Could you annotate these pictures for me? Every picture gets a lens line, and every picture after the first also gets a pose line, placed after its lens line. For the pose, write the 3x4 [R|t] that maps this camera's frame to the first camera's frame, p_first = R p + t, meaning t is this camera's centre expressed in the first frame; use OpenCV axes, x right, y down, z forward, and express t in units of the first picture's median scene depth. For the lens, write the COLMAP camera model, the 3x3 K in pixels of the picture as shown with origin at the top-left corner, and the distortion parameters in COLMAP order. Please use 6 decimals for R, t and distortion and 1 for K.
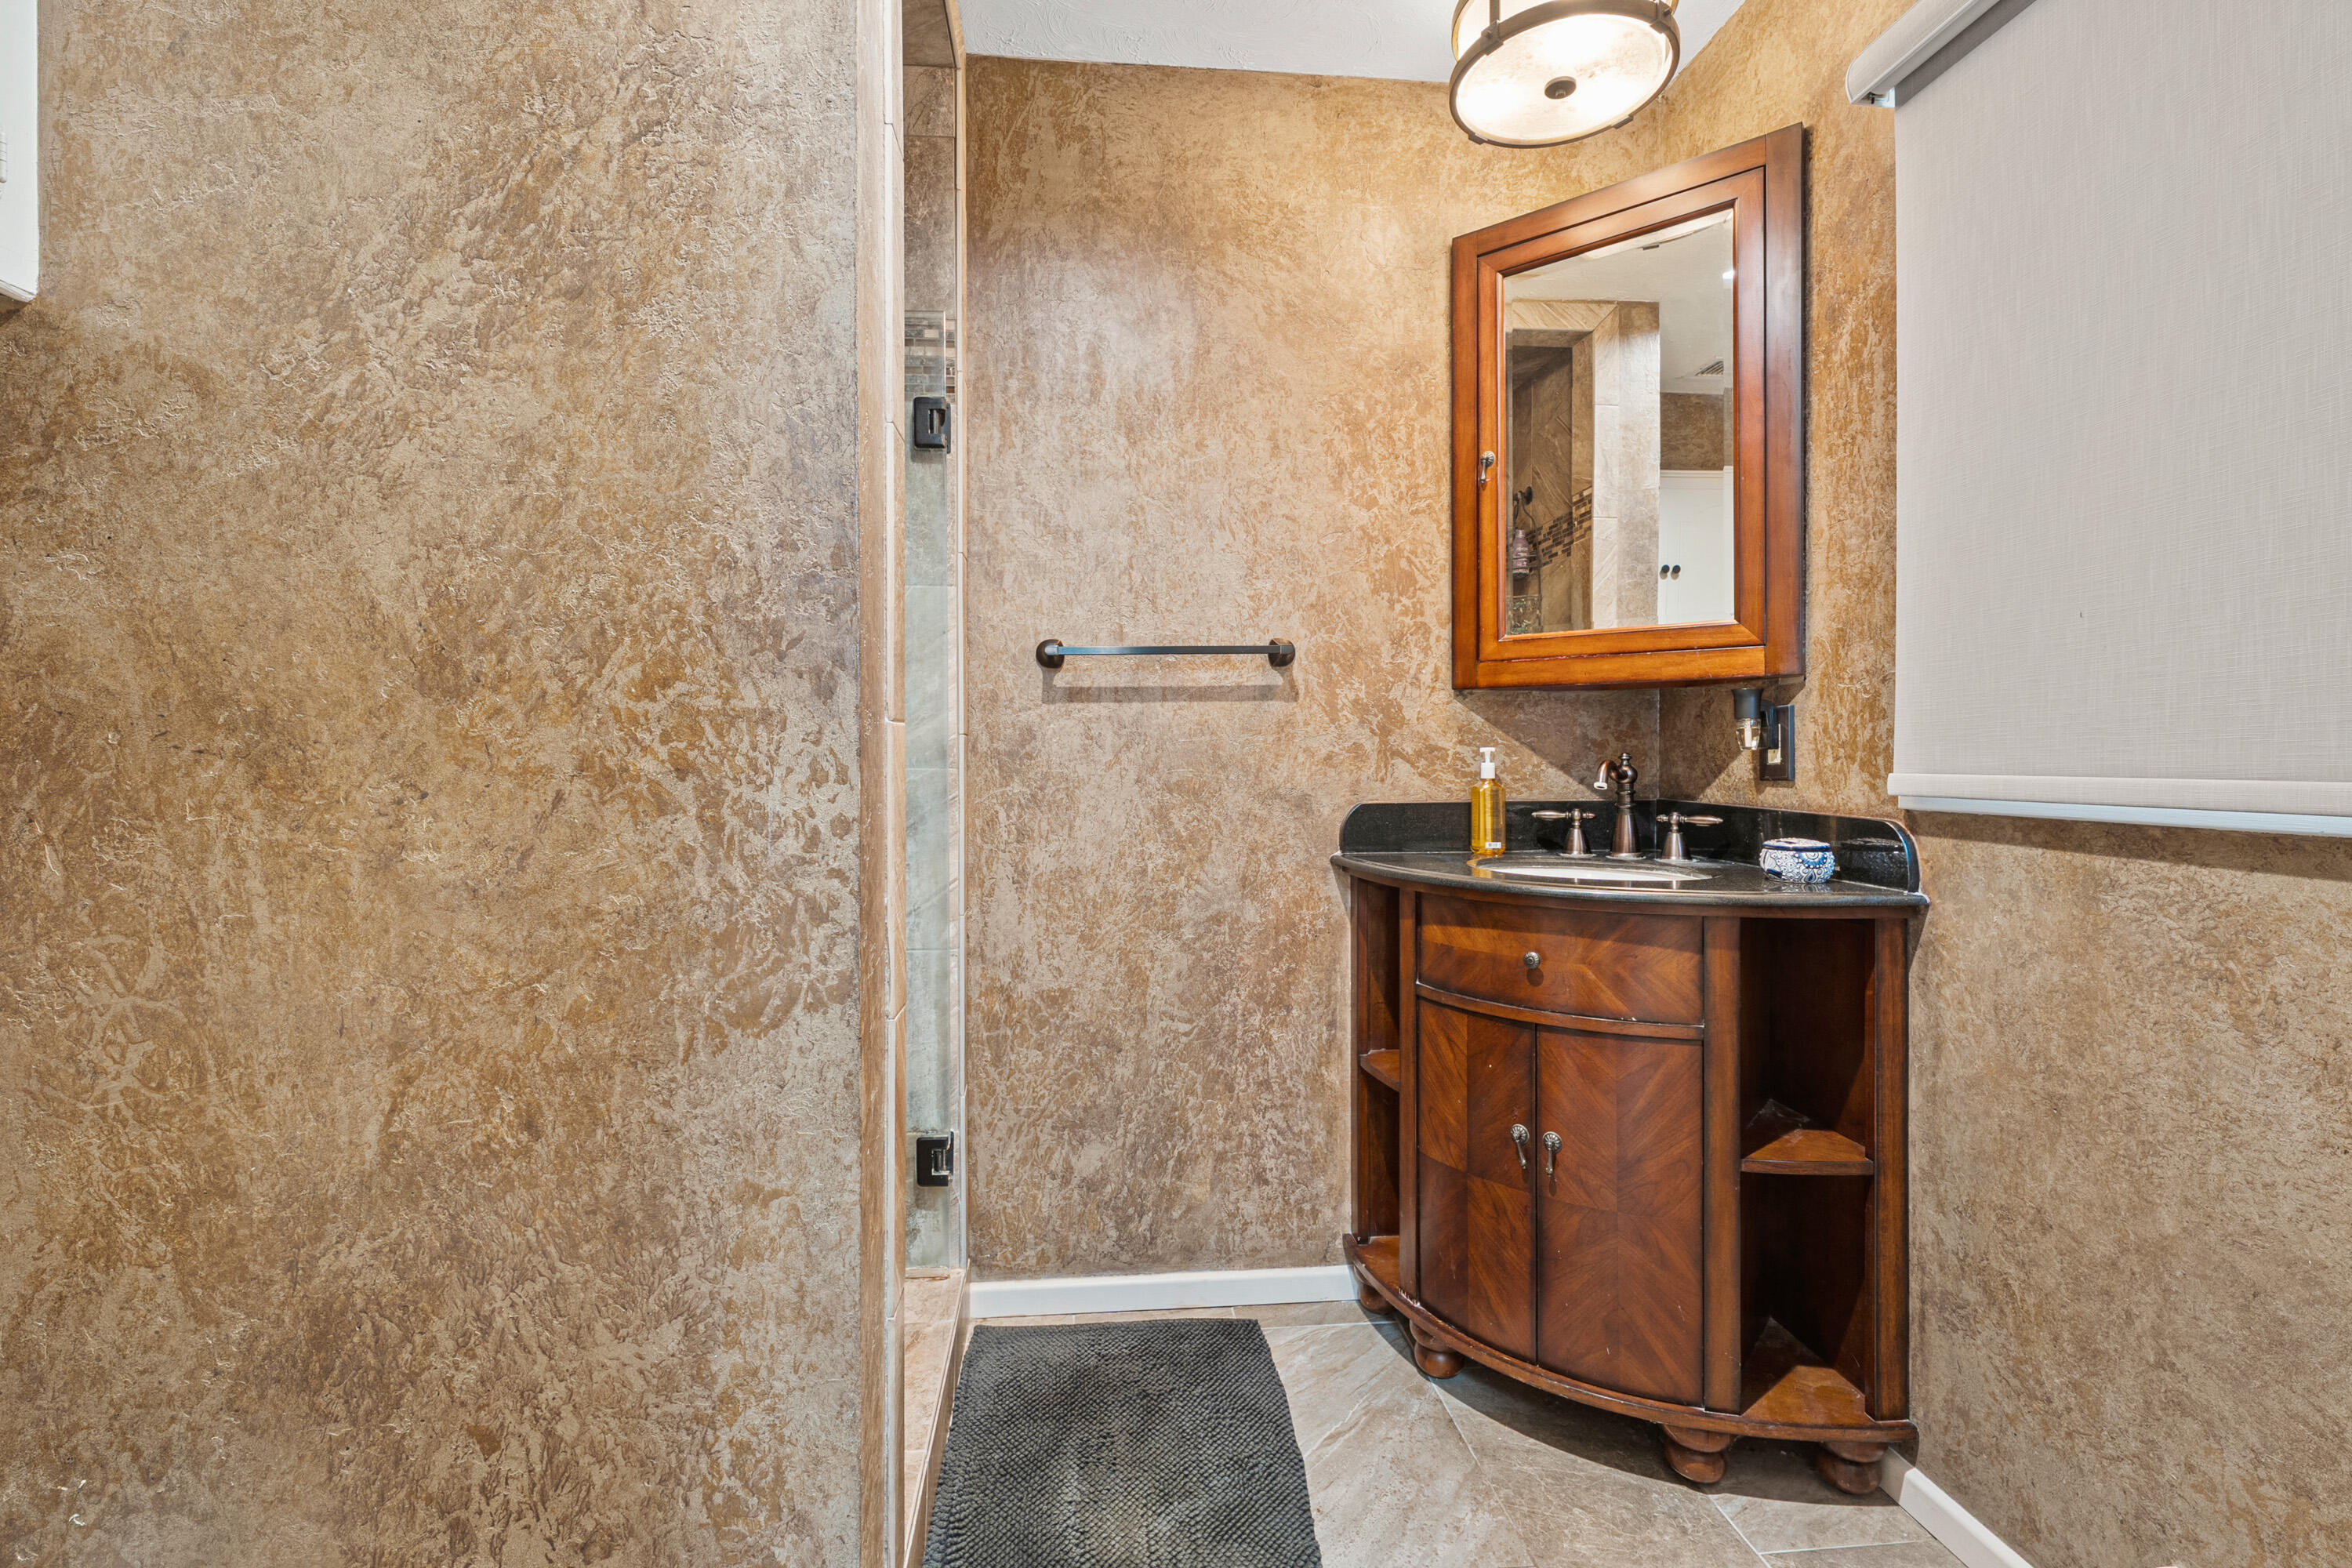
lens RADIAL K [[1064.1, 0, 1178.9], [0, 1064.1, 763.6], [0, 0, 1]] dist [-0.001574, 0.000040]
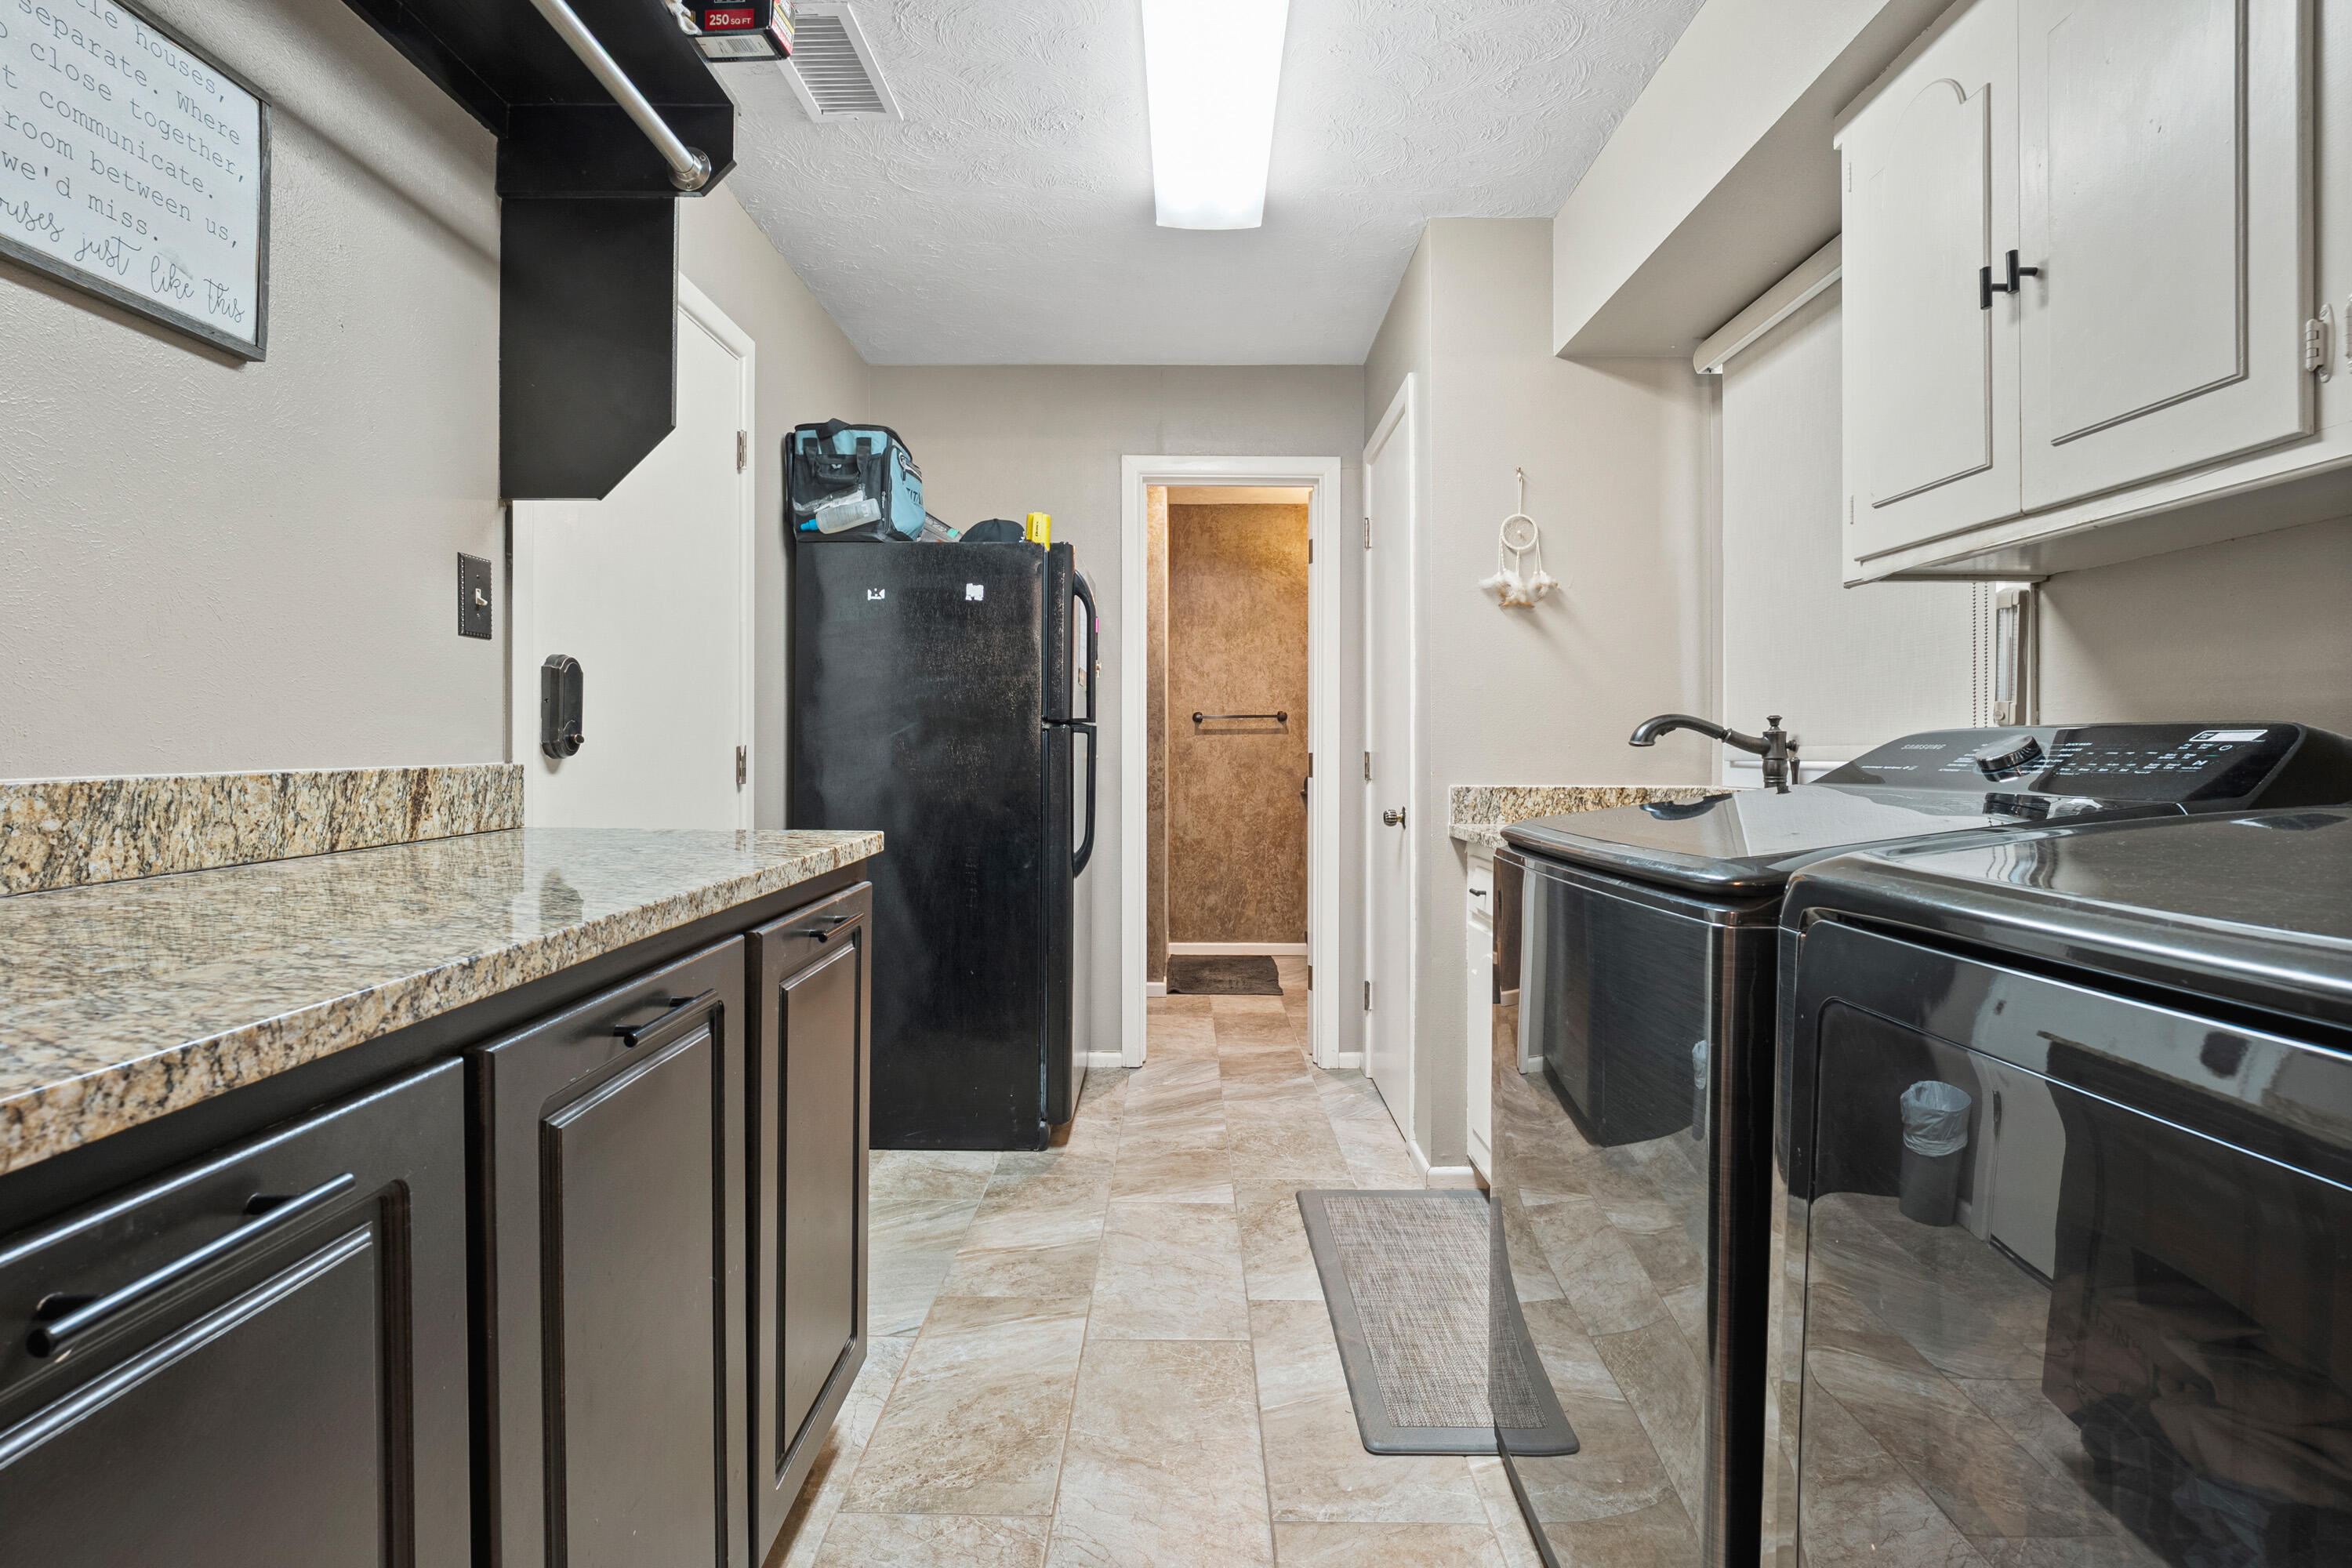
lens RADIAL K [[1064.1, 0, 1178.9], [0, 1064.1, 763.6], [0, 0, 1]] dist [-0.001574, 0.000040]
pose [[0.995279, 0.003923, -0.096979, 0.098616], [-0.003596, 0.999987, 0.003542, 0.007700], [0.096992, -0.003177, 0.995280, -1.743491]]
